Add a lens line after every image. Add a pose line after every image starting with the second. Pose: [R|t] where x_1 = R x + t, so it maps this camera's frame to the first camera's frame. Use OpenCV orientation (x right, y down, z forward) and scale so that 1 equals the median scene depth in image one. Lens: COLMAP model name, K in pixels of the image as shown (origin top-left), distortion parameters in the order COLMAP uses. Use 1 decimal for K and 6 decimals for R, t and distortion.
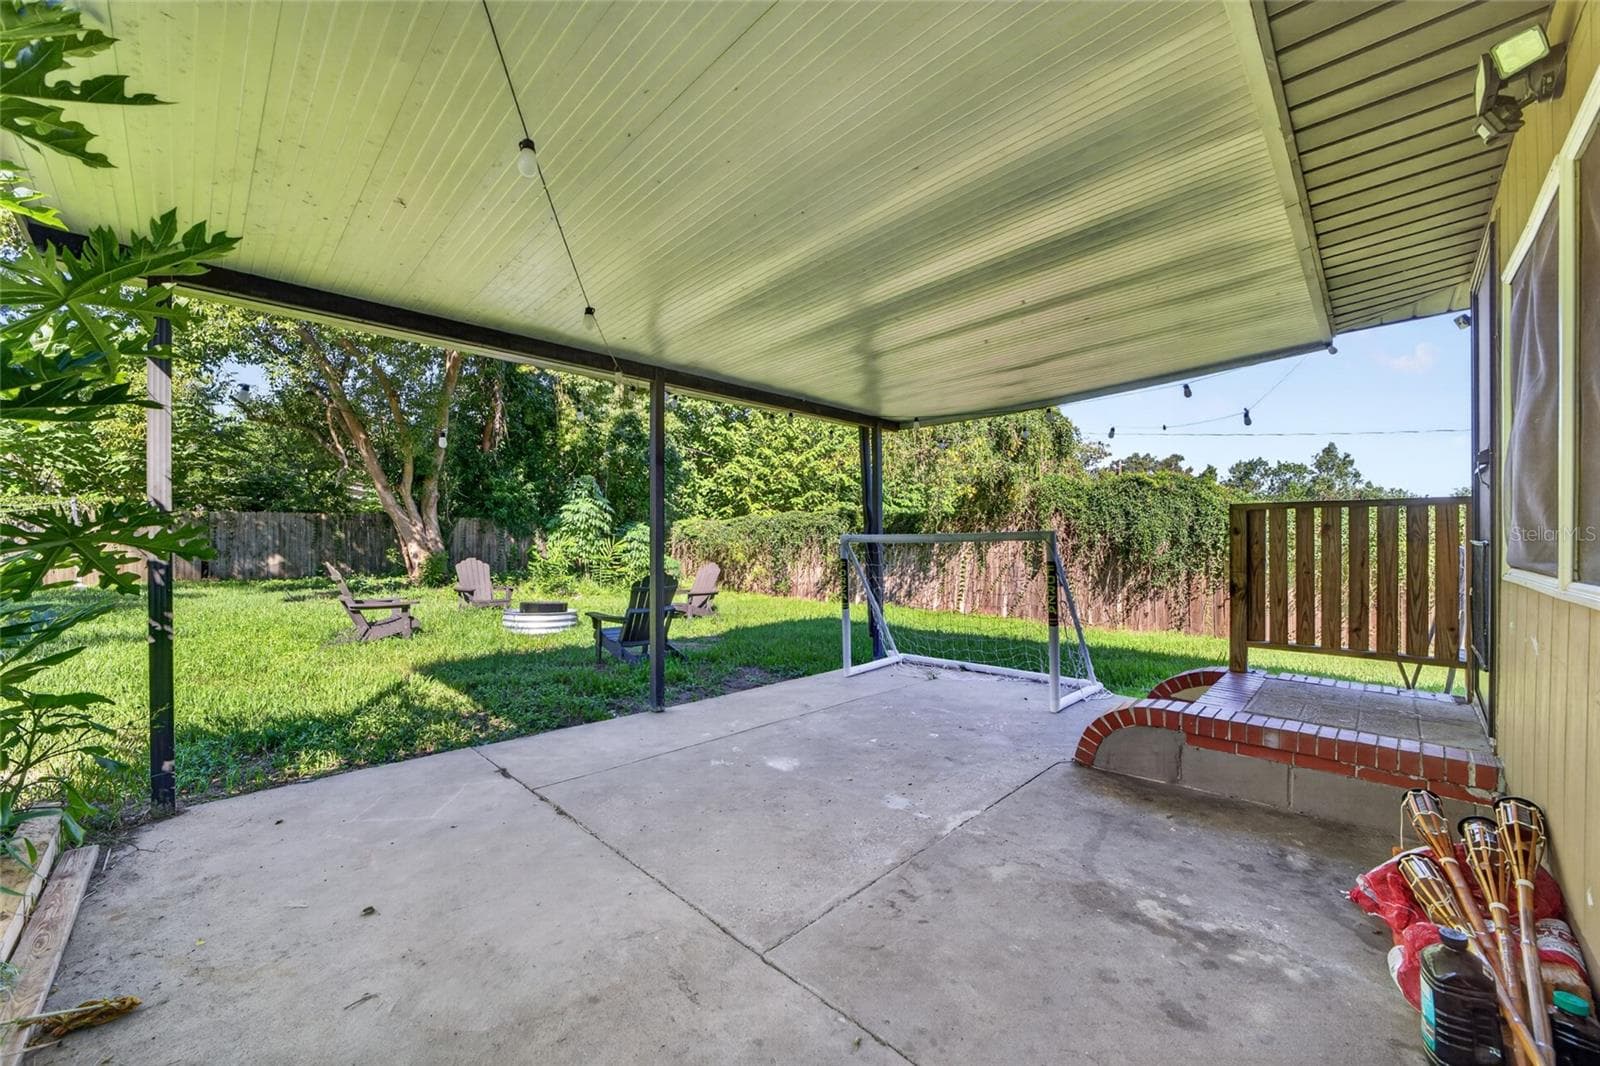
lens RADIAL K [[635.1, 0, 793.7], [0, 635.1, 541.8], [0, 0, 1]] dist [-0.040742, 0.012033]
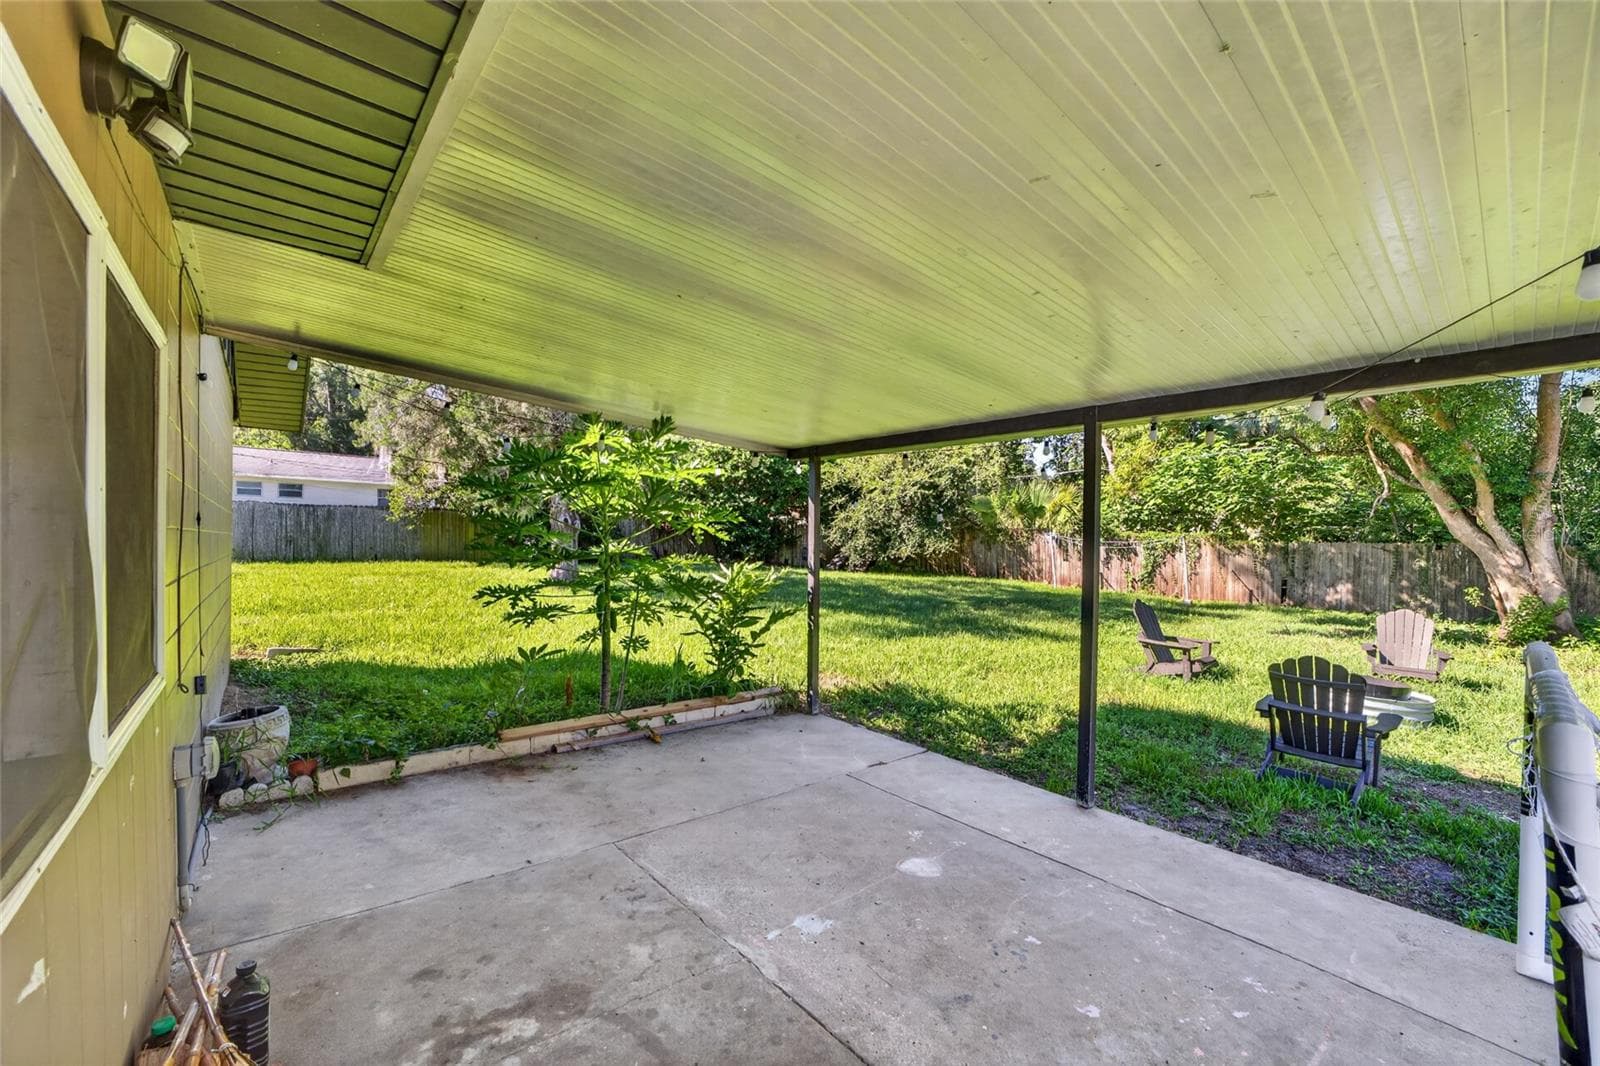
lens RADIAL K [[635.1, 0, 793.7], [0, 635.1, 541.8], [0, 0, 1]] dist [-0.040742, 0.012033]
pose [[-0.099828, -0.002268, -0.995002, 1.054294], [-0.024076, 0.999710, 0.000136, -0.130704], [0.994713, 0.023969, -0.099853, 1.052396]]
